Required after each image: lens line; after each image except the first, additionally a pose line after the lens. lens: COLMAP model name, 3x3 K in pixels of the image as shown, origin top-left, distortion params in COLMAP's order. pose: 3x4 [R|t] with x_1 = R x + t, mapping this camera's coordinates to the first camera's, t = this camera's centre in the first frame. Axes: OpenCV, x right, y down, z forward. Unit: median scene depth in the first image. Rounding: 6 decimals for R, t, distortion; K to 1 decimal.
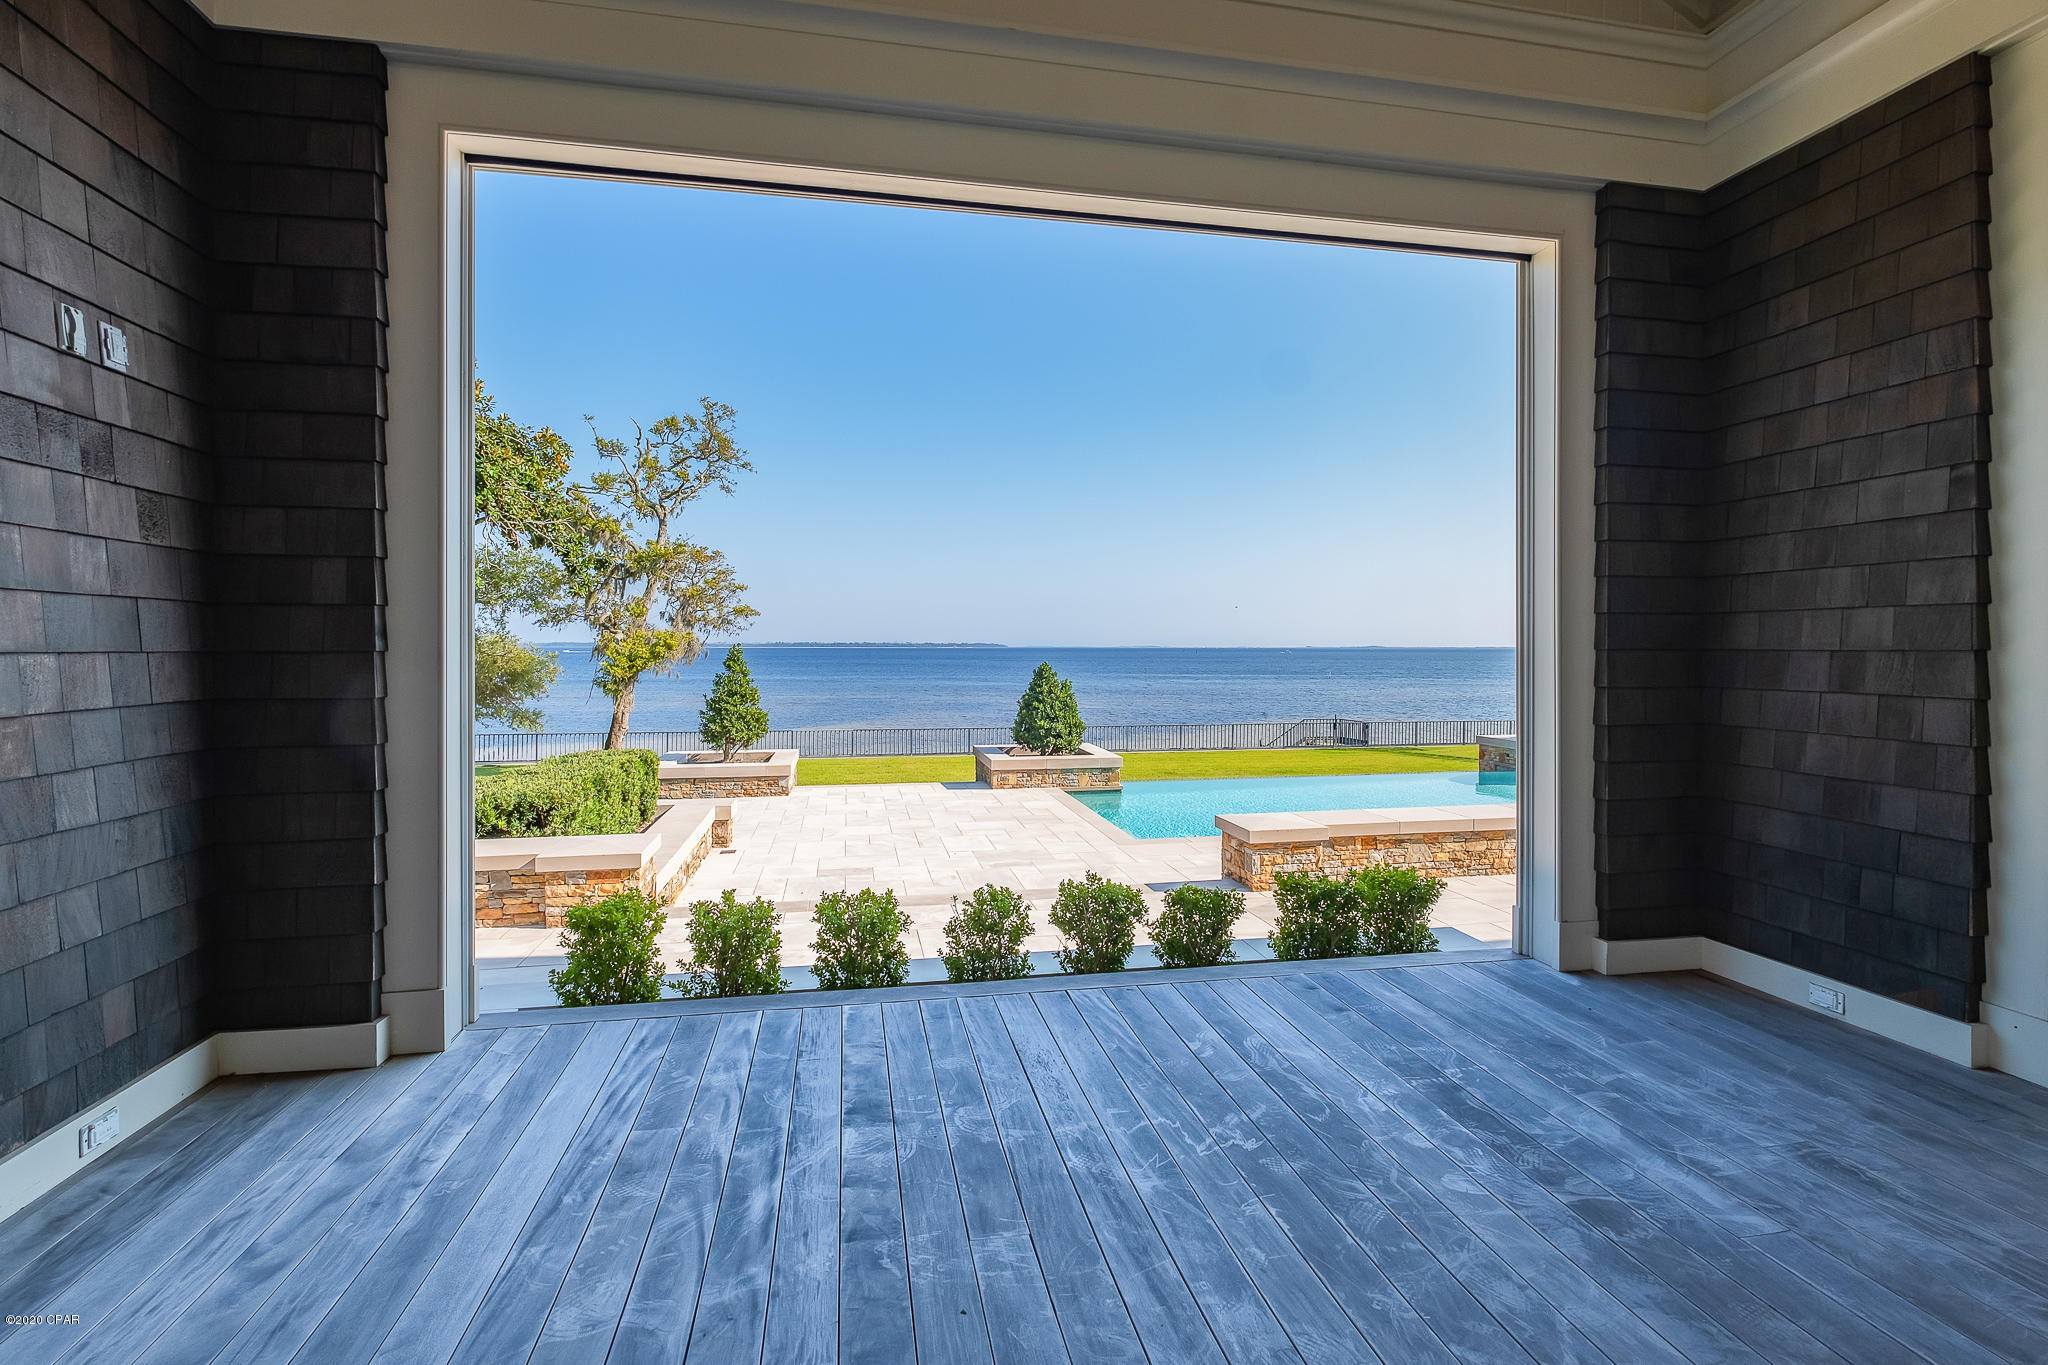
lens RADIAL K [[908.1, 0, 1017.4], [0, 908.1, 649.2], [0, 0, 1]] dist [-0.001717, -0.000504]
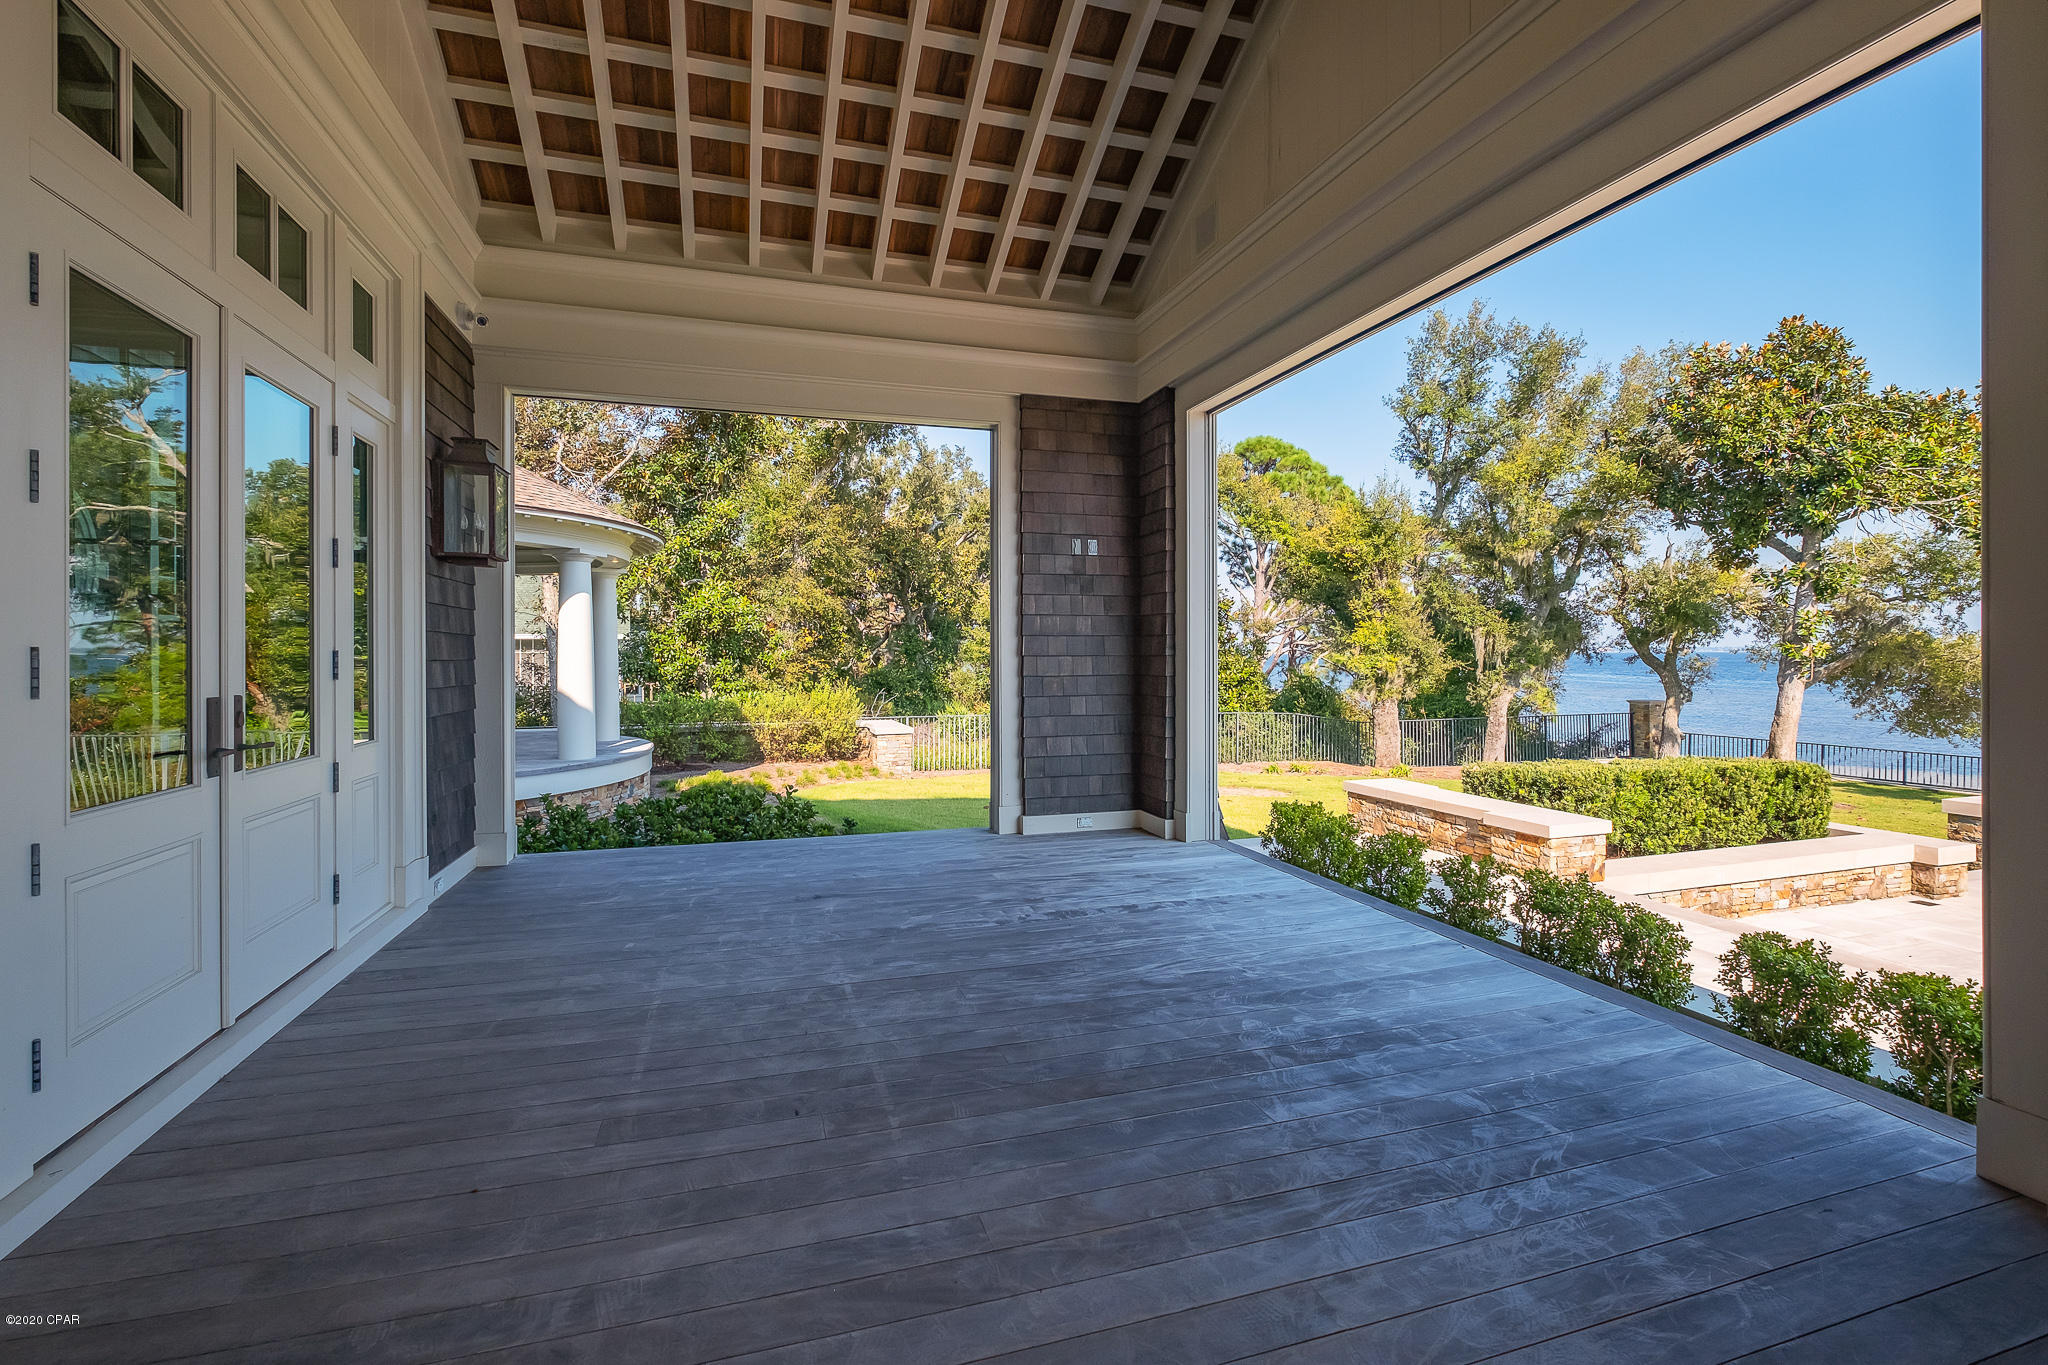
lens RADIAL K [[908.1, 0, 1017.4], [0, 908.1, 649.2], [0, 0, 1]] dist [-0.001717, -0.000504]
pose [[0.117059, -0.007412, -0.993097, 1.544765], [0.000049, 0.999972, -0.007457, 0.004223], [0.993125, 0.000824, 0.117057, 0.379813]]
